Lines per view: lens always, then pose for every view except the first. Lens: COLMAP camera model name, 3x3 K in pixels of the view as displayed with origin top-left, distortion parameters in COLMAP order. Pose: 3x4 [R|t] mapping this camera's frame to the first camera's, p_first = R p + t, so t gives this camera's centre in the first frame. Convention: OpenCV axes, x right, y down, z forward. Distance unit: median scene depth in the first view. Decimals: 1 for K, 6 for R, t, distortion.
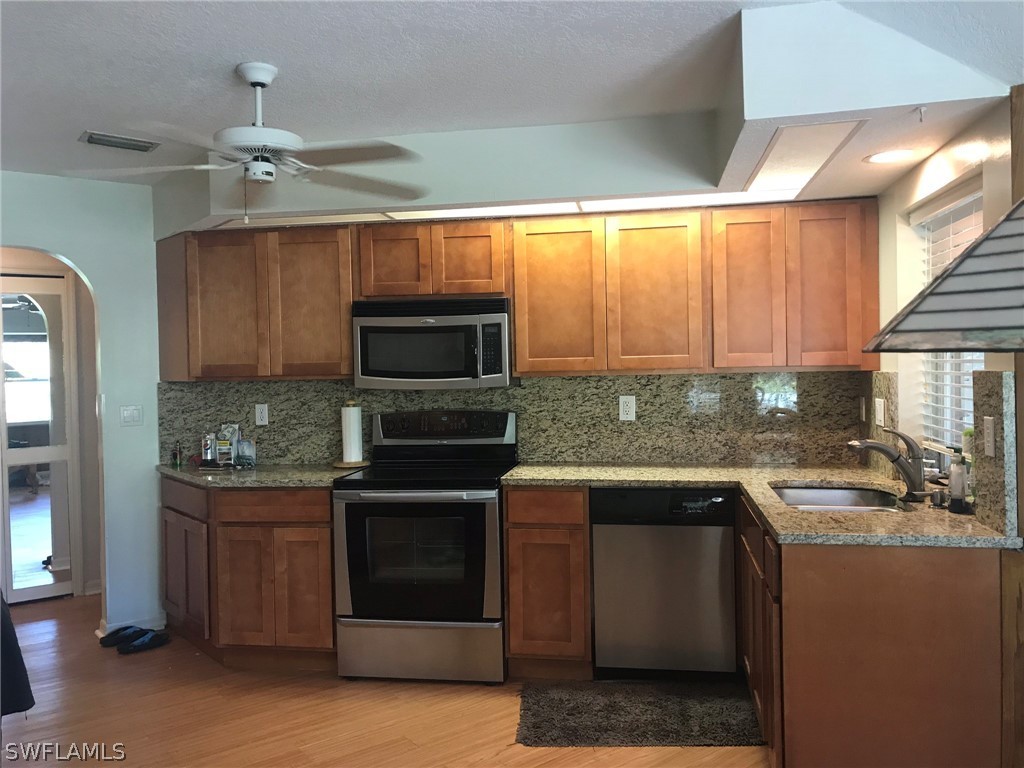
lens RADIAL K [[835.7, 0, 511.6], [0, 835.7, 384.3], [0, 0, 1]] dist [-0.037975, -0.018829]
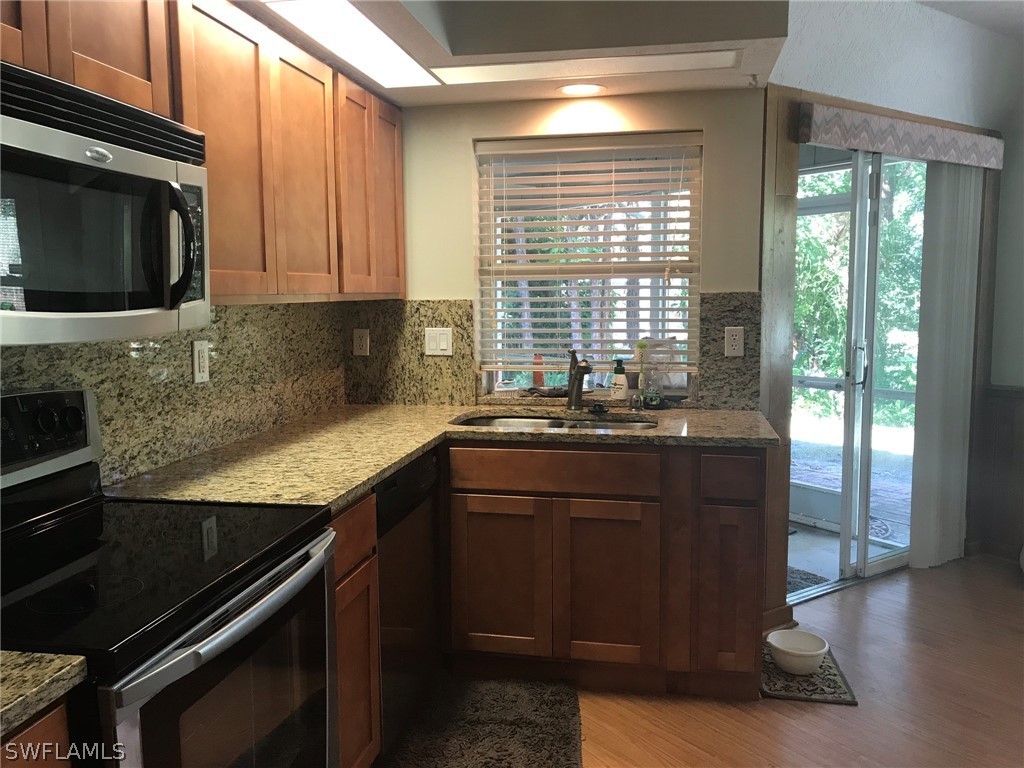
lens RADIAL K [[835.7, 0, 511.0], [0, 835.7, 377.4], [0, 0, 1]] dist [-0.037975, -0.018829]
pose [[0.018743, -0.083088, 0.996366, -0.443950], [0.048500, 0.995443, 0.082099, 0.002102], [-0.998647, 0.046785, 0.022687, 0.768791]]
